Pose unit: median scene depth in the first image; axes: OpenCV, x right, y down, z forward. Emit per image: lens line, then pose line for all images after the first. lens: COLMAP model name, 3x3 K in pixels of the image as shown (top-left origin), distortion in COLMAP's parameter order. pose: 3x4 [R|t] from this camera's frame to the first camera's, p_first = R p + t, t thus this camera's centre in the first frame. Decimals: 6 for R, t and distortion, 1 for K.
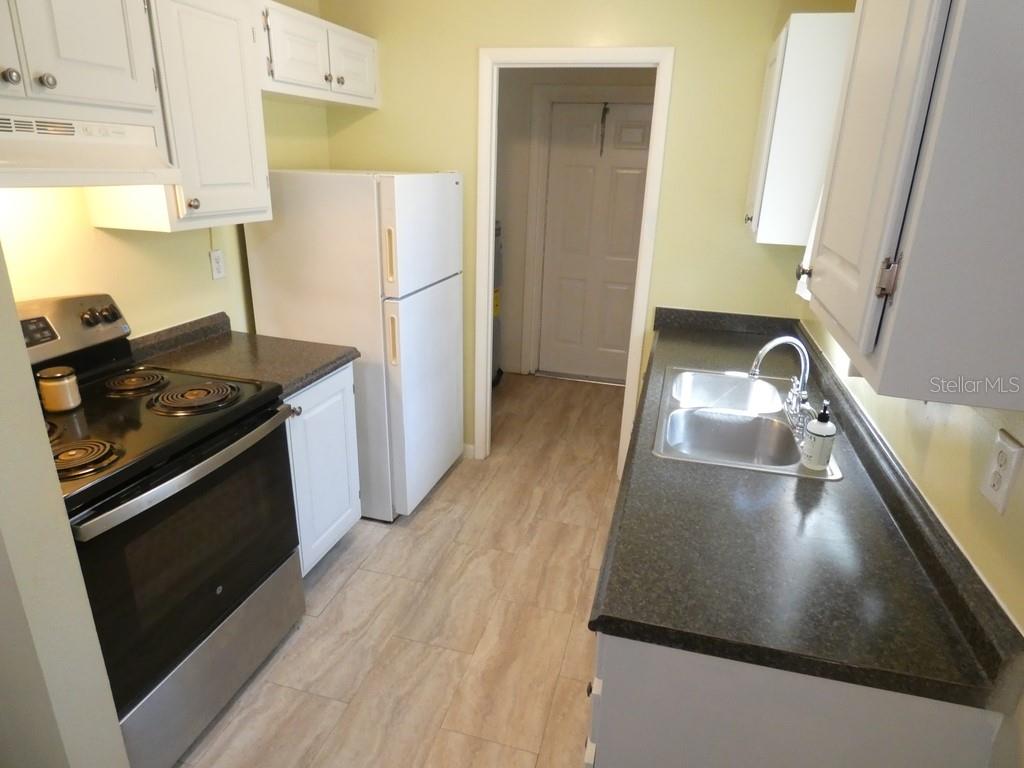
lens RADIAL K [[614.0, 0, 508.6], [0, 614.0, 379.9], [0, 0, 1]] dist [0.001954, -0.001603]
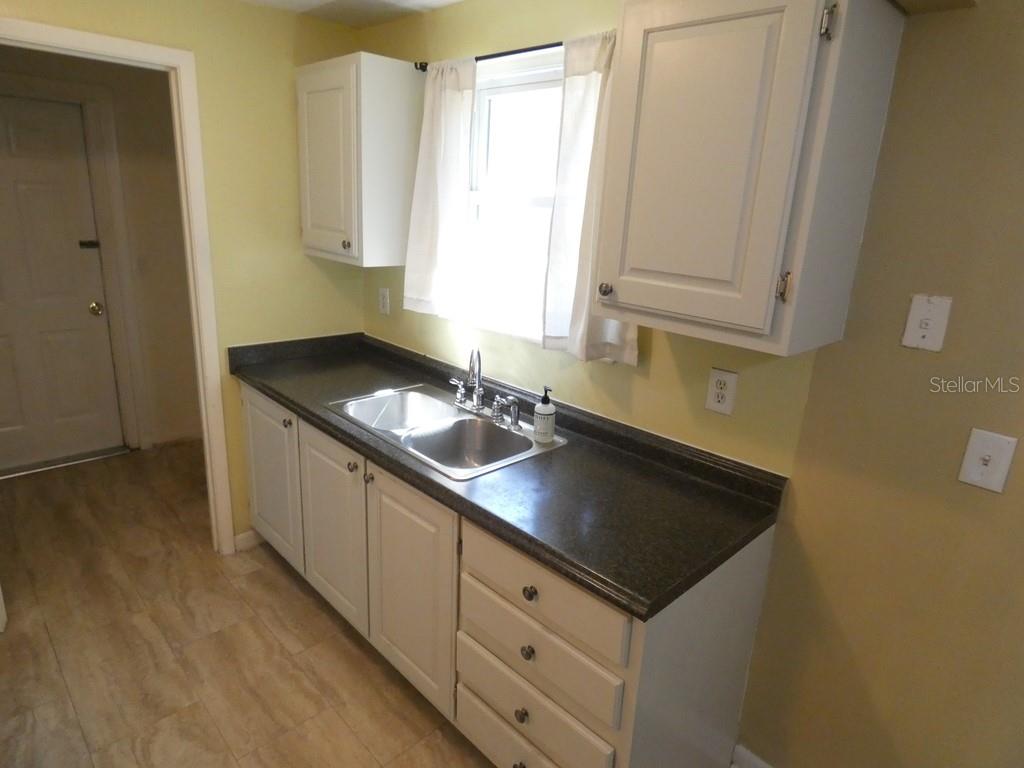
lens RADIAL K [[614.0, 0, 508.6], [0, 614.0, 379.9], [0, 0, 1]] dist [0.001954, -0.001603]
pose [[0.491050, -0.240800, 0.837189, -0.337824], [0.253079, 0.959020, 0.127400, -0.093568], [-0.833559, 0.149316, 0.531868, 0.227696]]
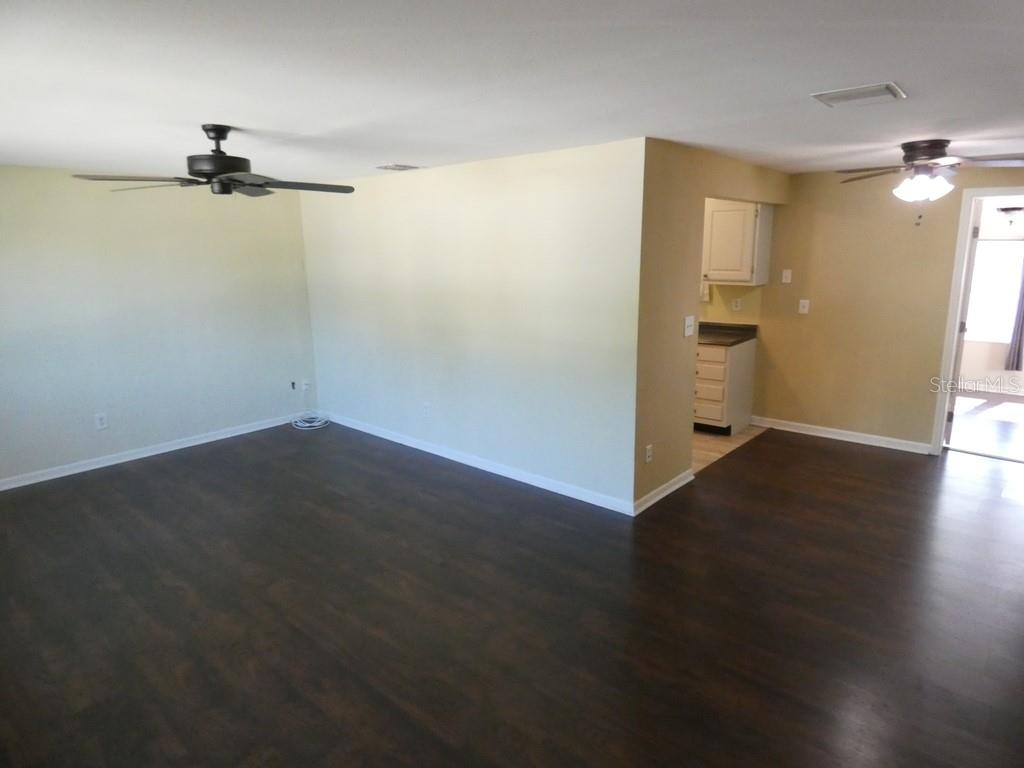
lens RADIAL K [[614.0, 0, 508.6], [0, 614.0, 379.9], [0, 0, 1]] dist [0.001954, -0.001603]
pose [[0.415833, -0.212552, 0.884254, -2.011451], [0.323069, 0.943411, 0.074844, -0.116612], [-0.850123, 0.254552, 0.460970, 0.135860]]
